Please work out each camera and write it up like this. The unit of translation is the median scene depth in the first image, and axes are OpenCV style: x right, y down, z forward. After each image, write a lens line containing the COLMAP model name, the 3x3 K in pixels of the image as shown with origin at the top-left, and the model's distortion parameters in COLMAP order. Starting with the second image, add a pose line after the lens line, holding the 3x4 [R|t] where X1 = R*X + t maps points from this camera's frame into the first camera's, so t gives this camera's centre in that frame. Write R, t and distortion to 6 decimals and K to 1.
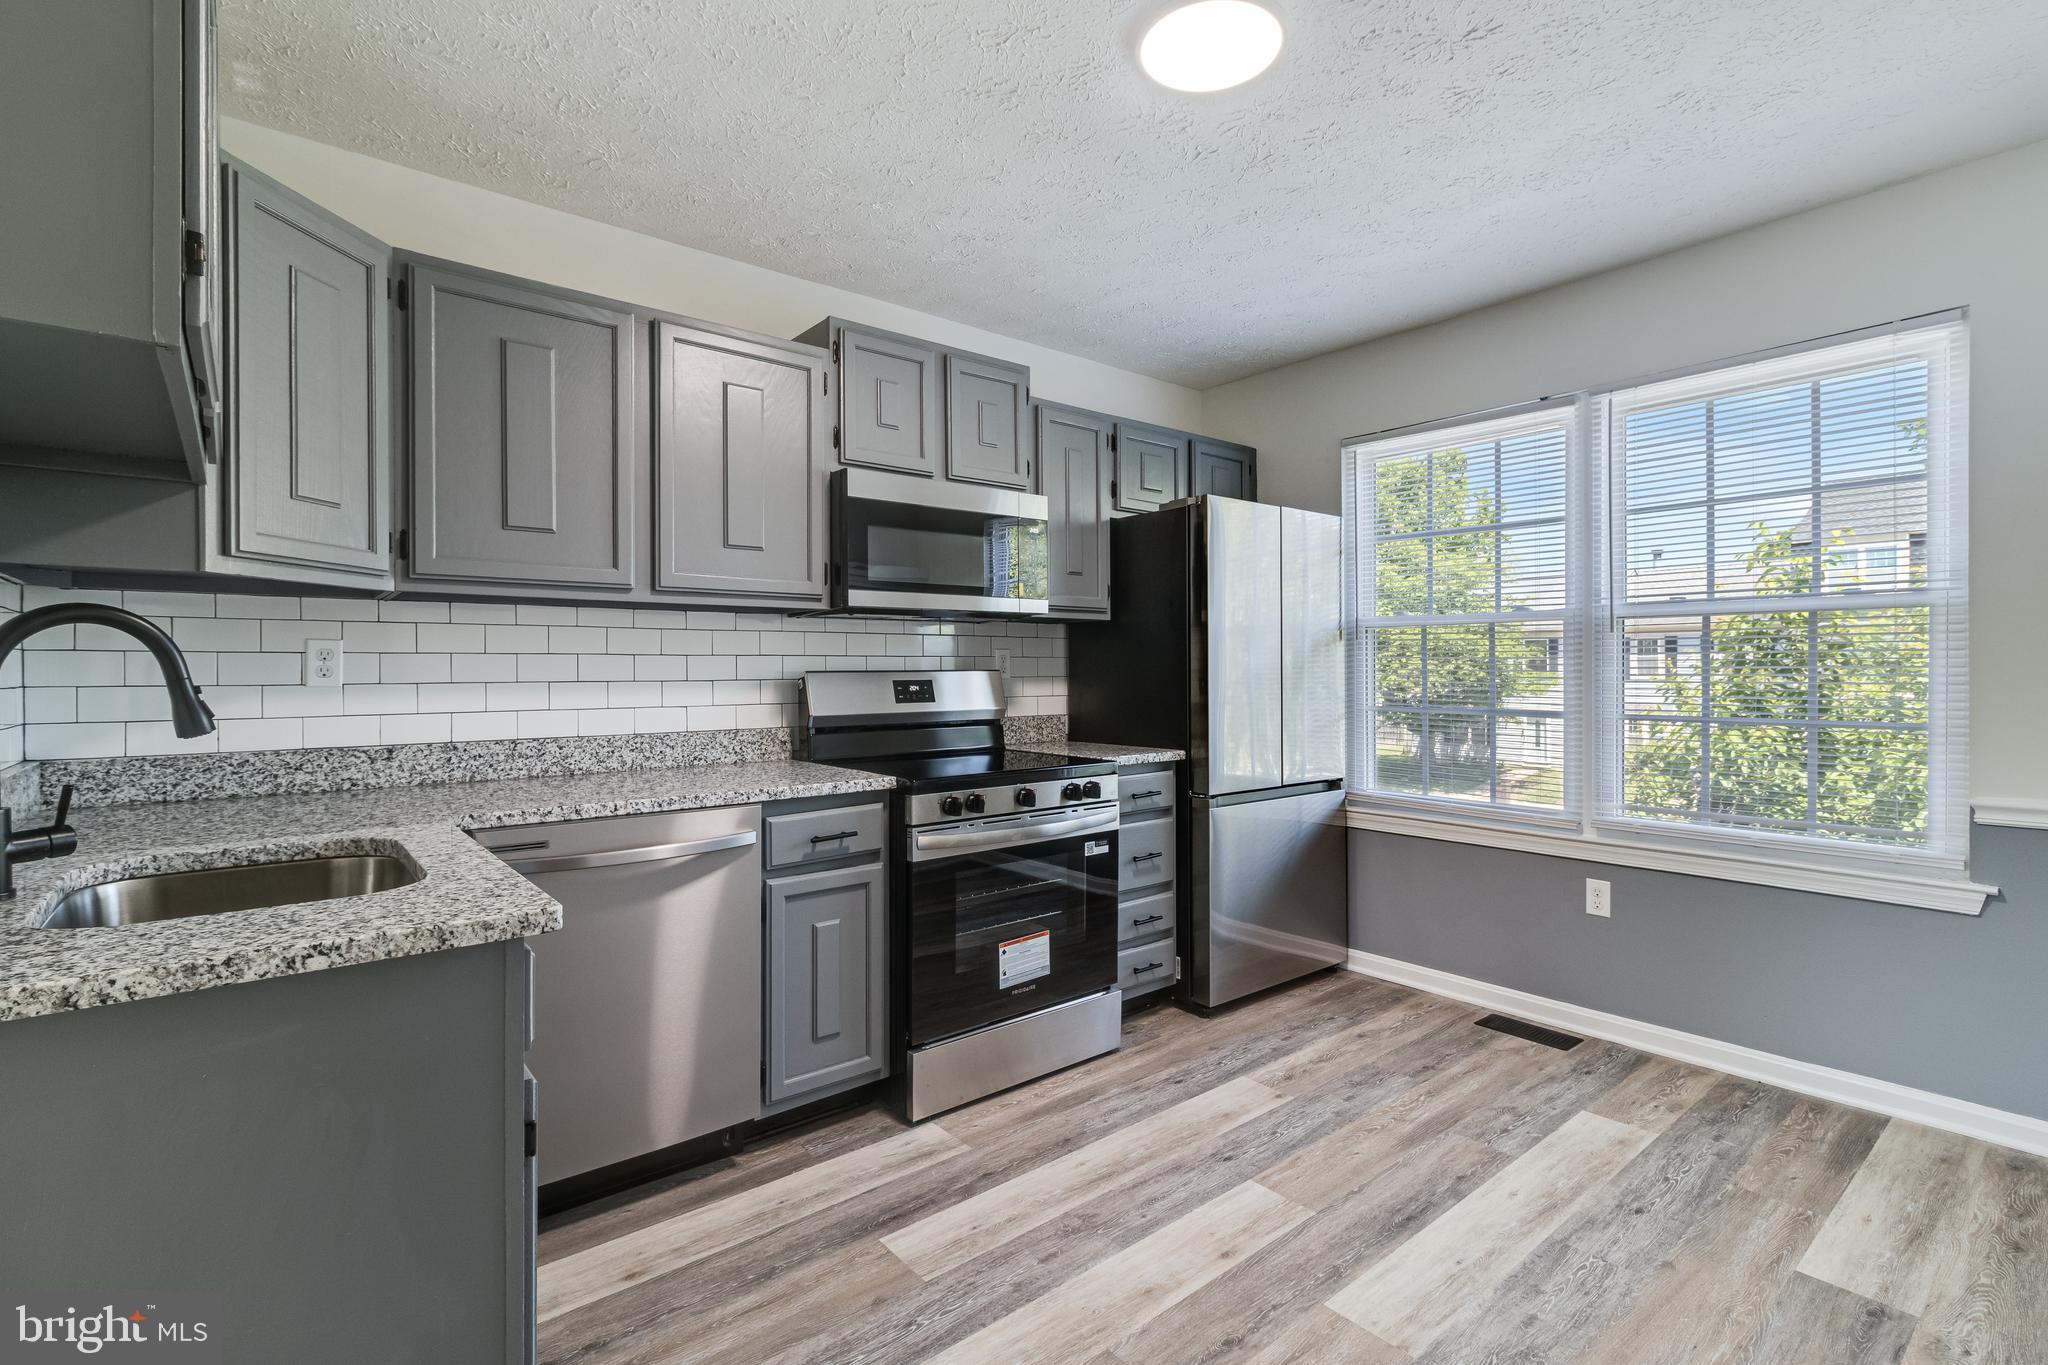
lens RADIAL K [[945.5, 0, 1015.8], [0, 945.5, 676.7], [0, 0, 1]] dist [0.002382, -0.001203]
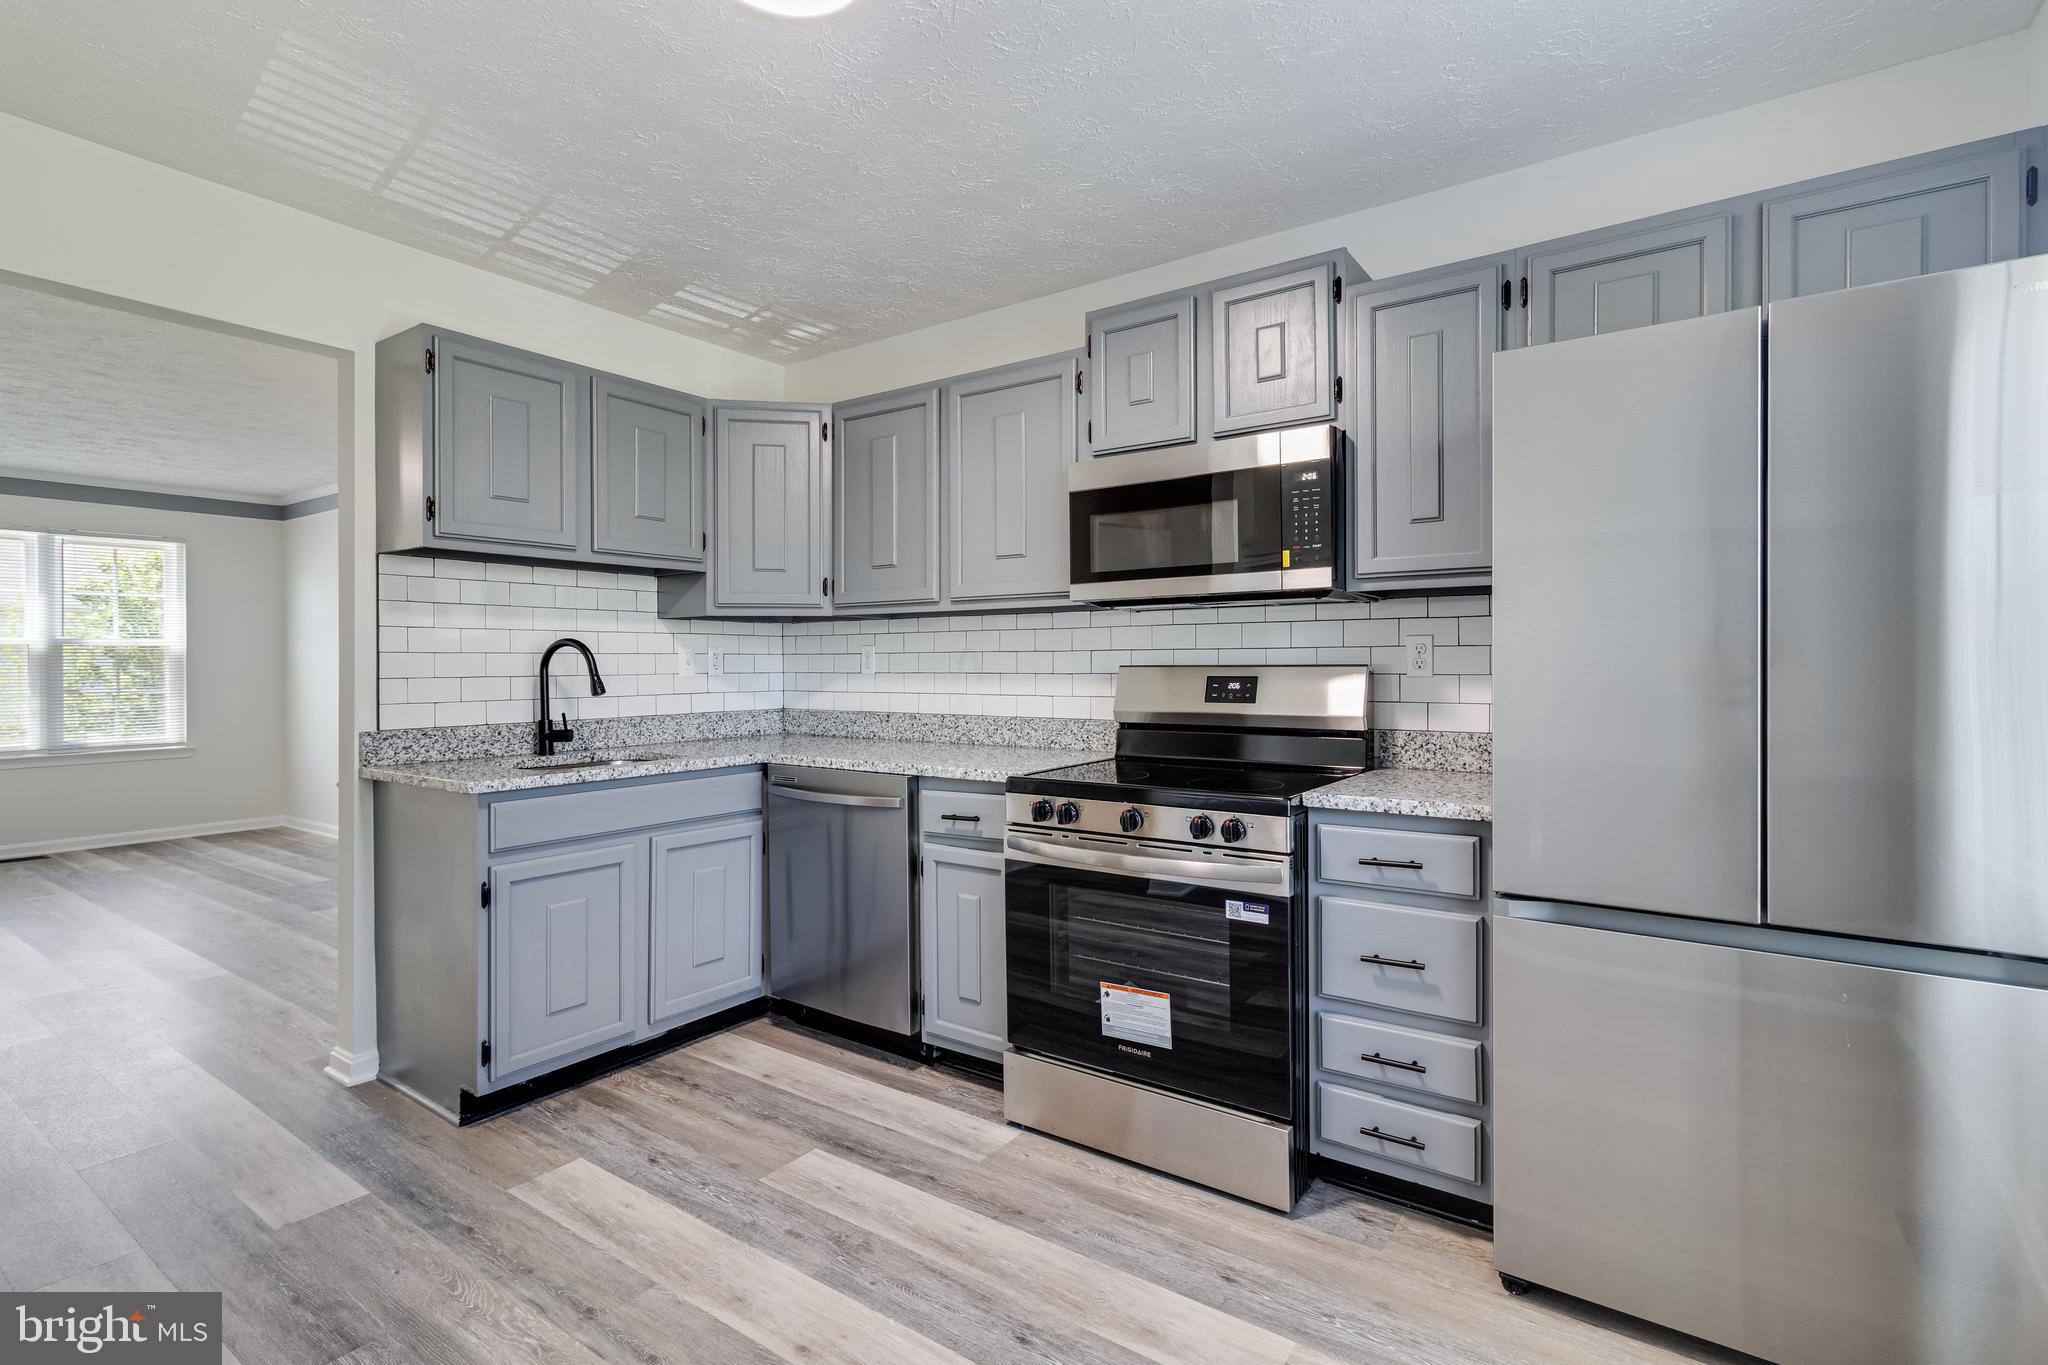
lens RADIAL K [[945.5, 0, 1013.4], [0, 945.5, 670.9], [0, 0, 1]] dist [0.002382, -0.001203]
pose [[0.276717, 0.010770, -0.960891, 0.832550], [-0.003931, 0.999942, 0.010076, -0.011545], [0.960943, 0.000989, 0.276743, 0.718957]]
